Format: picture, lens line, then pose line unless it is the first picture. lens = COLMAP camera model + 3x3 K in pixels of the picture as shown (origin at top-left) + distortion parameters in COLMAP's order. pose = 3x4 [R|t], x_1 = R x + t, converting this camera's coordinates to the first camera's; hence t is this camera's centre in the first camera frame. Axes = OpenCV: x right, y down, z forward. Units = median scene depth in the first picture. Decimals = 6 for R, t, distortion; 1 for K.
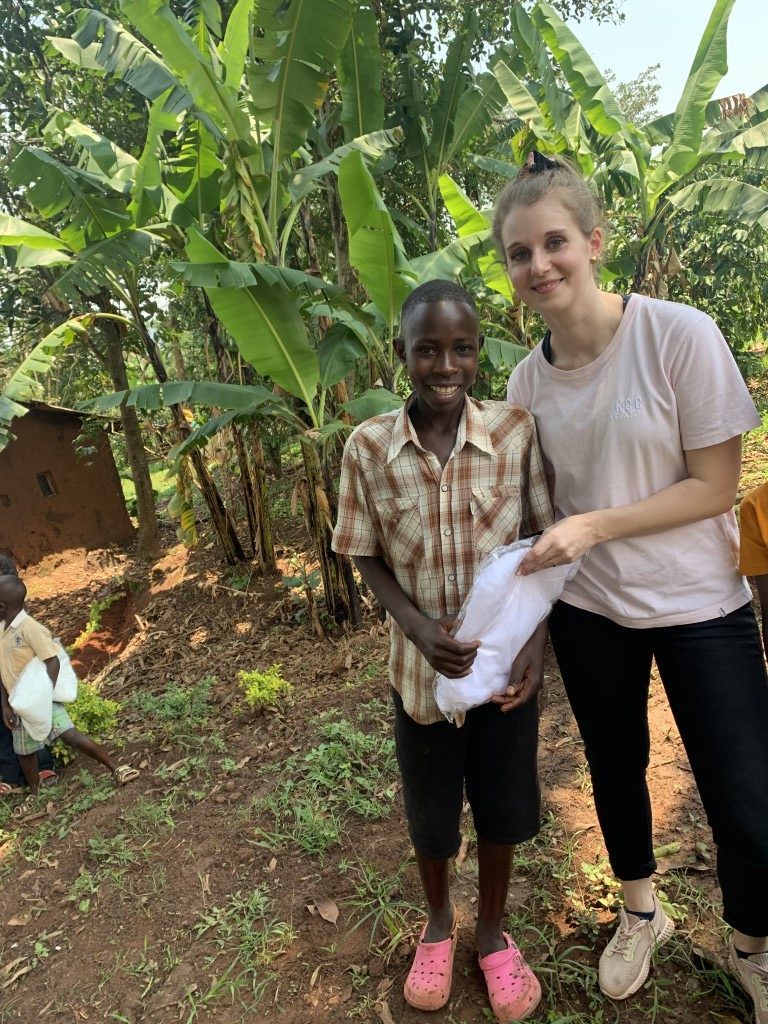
lens RADIAL K [[782.0, 0, 385.2], [0, 782.0, 508.0], [0, 0, 1]] dist [0.000496, 0.001482]
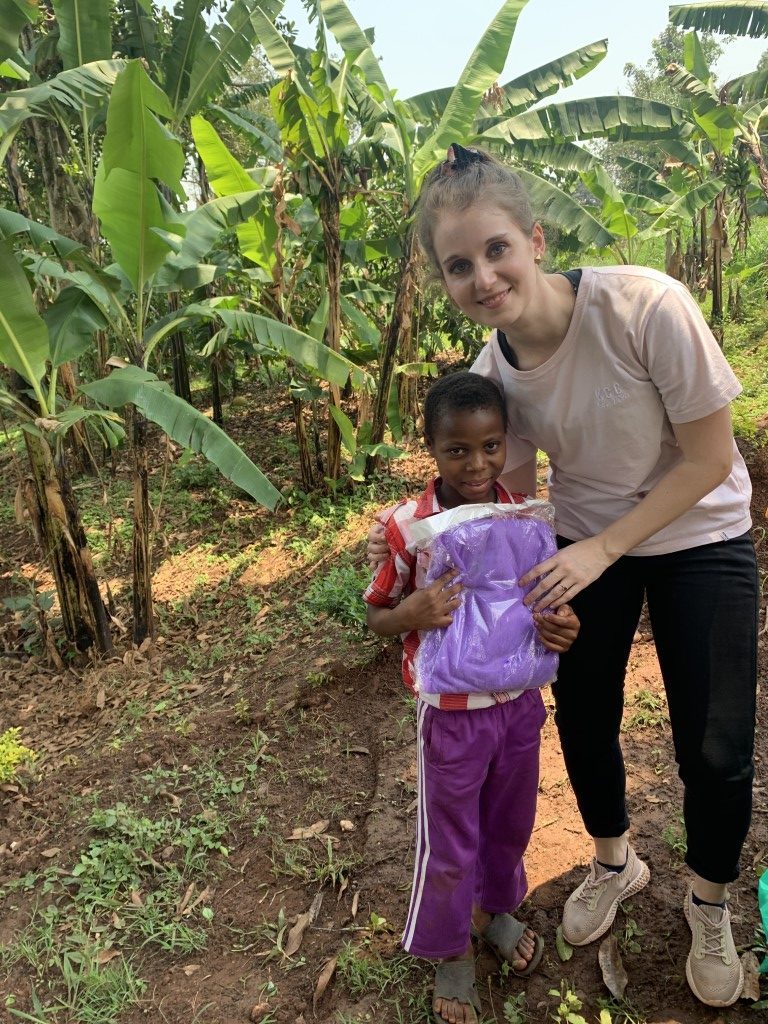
lens RADIAL K [[789.5, 0, 385.5], [0, 789.5, 513.7], [0, 0, 1]] dist [0.000650, 0.008093]
pose [[0.943054, -0.035317, 0.330760, -0.033295], [0.027430, 0.999218, 0.028485, -0.016343], [-0.331508, -0.017790, 0.943285, 0.117032]]
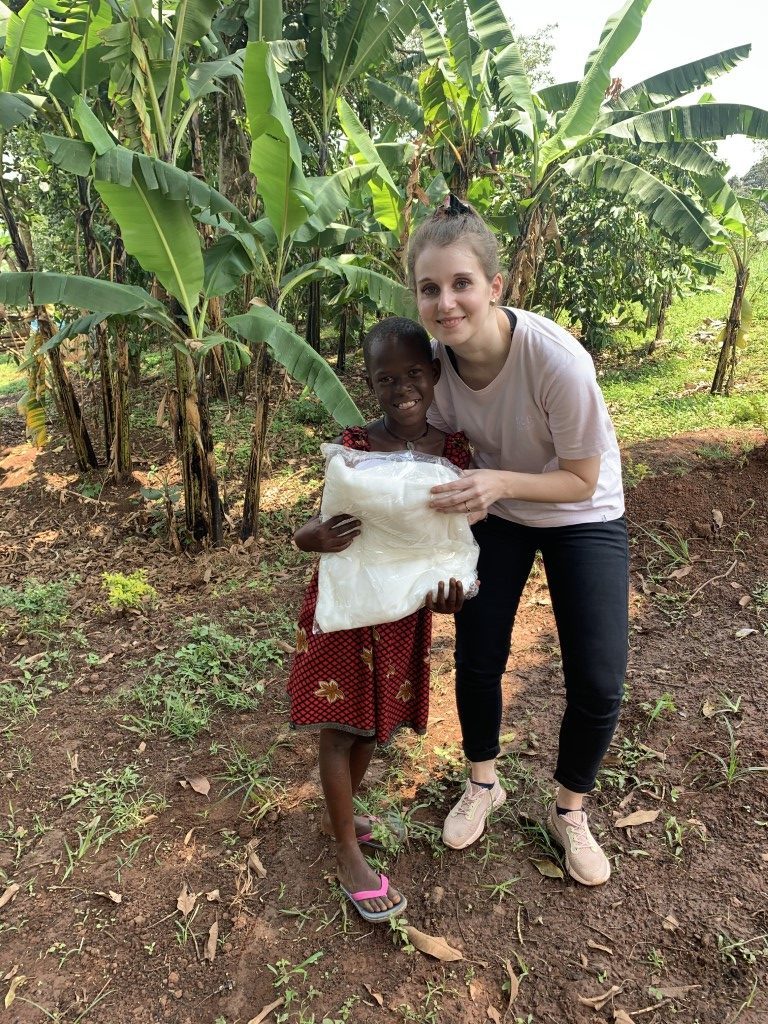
lens RADIAL K [[781.8, 0, 384.0], [0, 781.8, 512.0], [0, 0, 1]] dist [0.052321, -0.112718]
pose [[0.976148, 0.095821, 0.194815, -0.029604], [-0.112488, 0.990716, 0.076348, 0.010924], [-0.185690, -0.096442, 0.977864, -0.032995]]
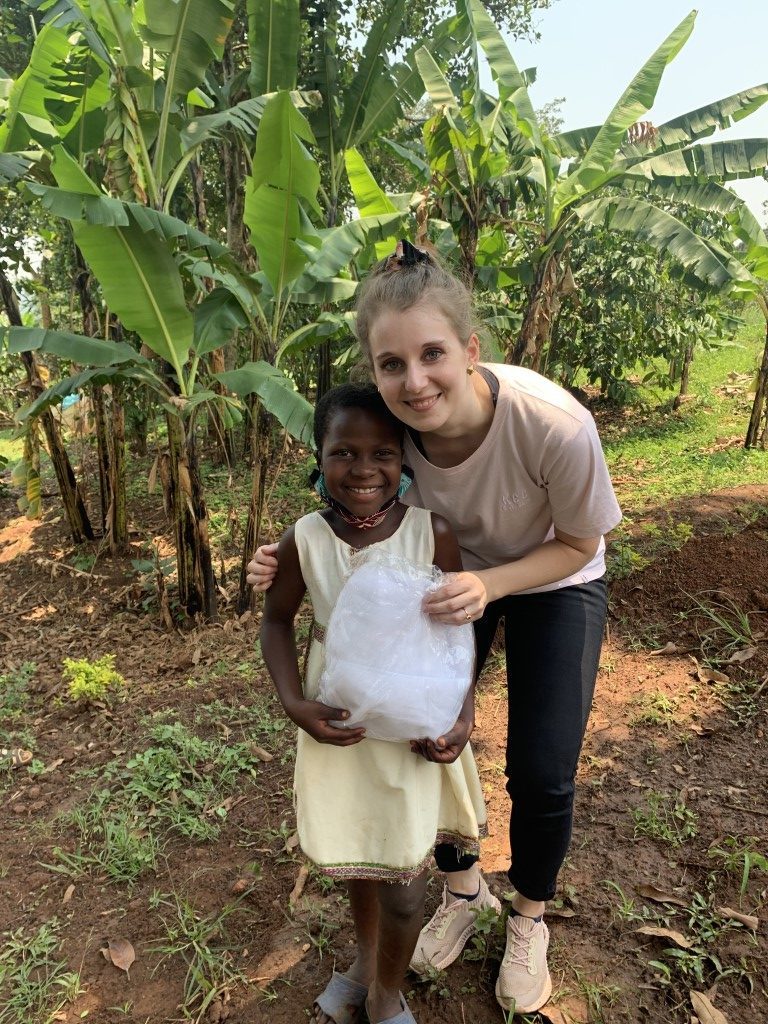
lens RADIAL K [[789.0, 0, 382.6], [0, 789.0, 508.9], [0, 0, 1]] dist [-0.000741, 0.007987]
pose [[0.982961, 0.094543, 0.157637, 0.005677], [-0.094463, 0.995496, -0.008014, 0.011752], [-0.157685, -0.007013, 0.987465, 0.057852]]
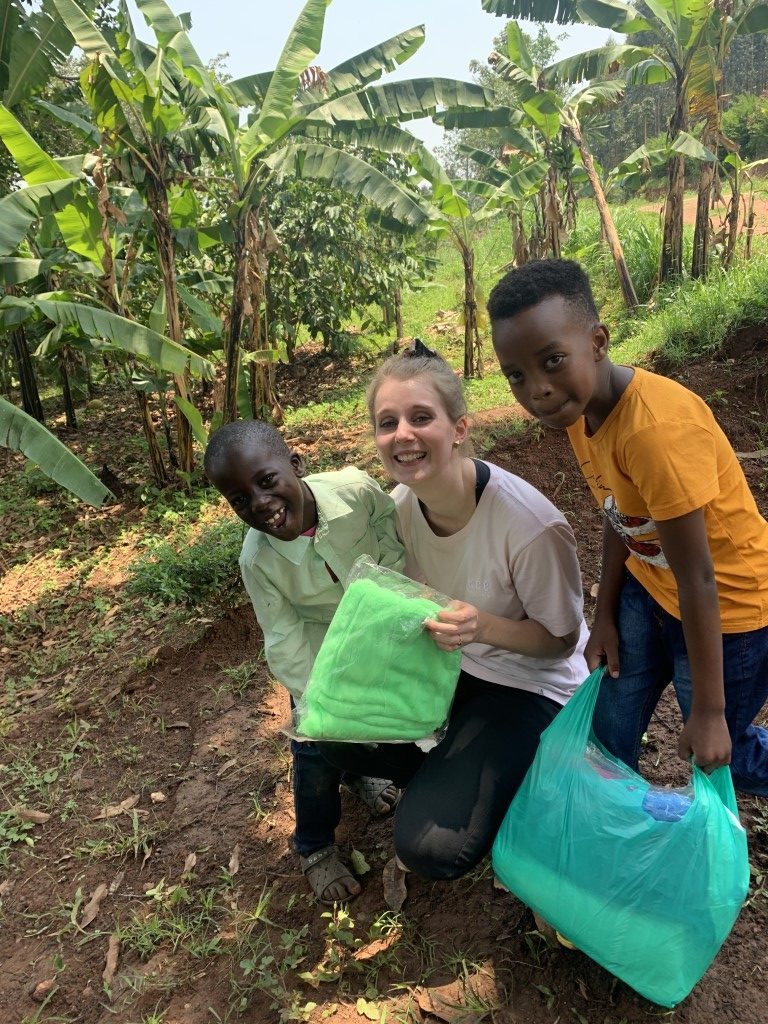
lens RADIAL K [[789.9, 0, 386.2], [0, 789.9, 508.2], [0, 0, 1]] dist [0.000217, 0.009939]
pose [[0.883483, -0.107306, 0.456008, 0.014278], [0.103855, 0.994055, 0.032705, 0.010007], [-0.456806, 0.018464, 0.889375, 0.093619]]
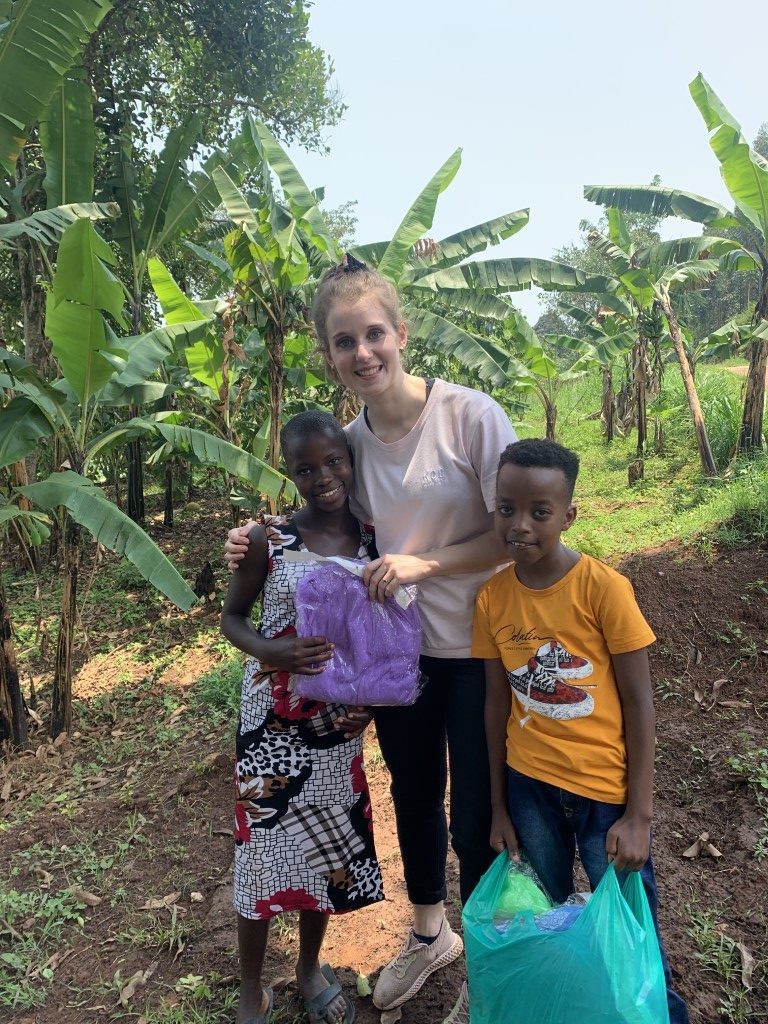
lens RADIAL K [[789.2, 0, 387.5], [0, 789.2, 507.2], [0, 0, 1]] dist [0.001993, 0.006691]
pose [[0.926770, 0.057964, 0.371130, 0.000114], [-0.013372, 0.992487, -0.121615, -0.009467], [-0.375391, 0.107747, 0.920582, 0.029018]]
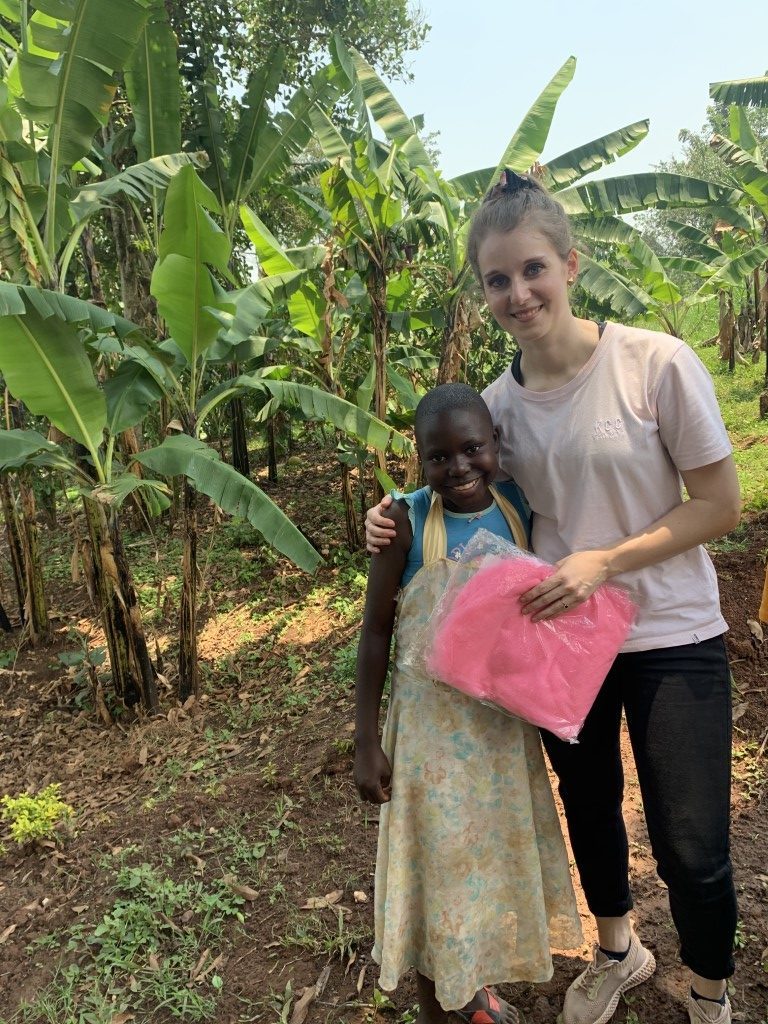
lens RADIAL K [[788.6, 0, 381.1], [0, 788.6, 506.4], [0, 0, 1]] dist [0.002732, 0.007293]
pose [[0.966515, -0.003250, 0.256589, -0.016730], [0.017112, 0.998510, -0.051807, -0.026491], [-0.256039, 0.054463, 0.965131, 0.093696]]
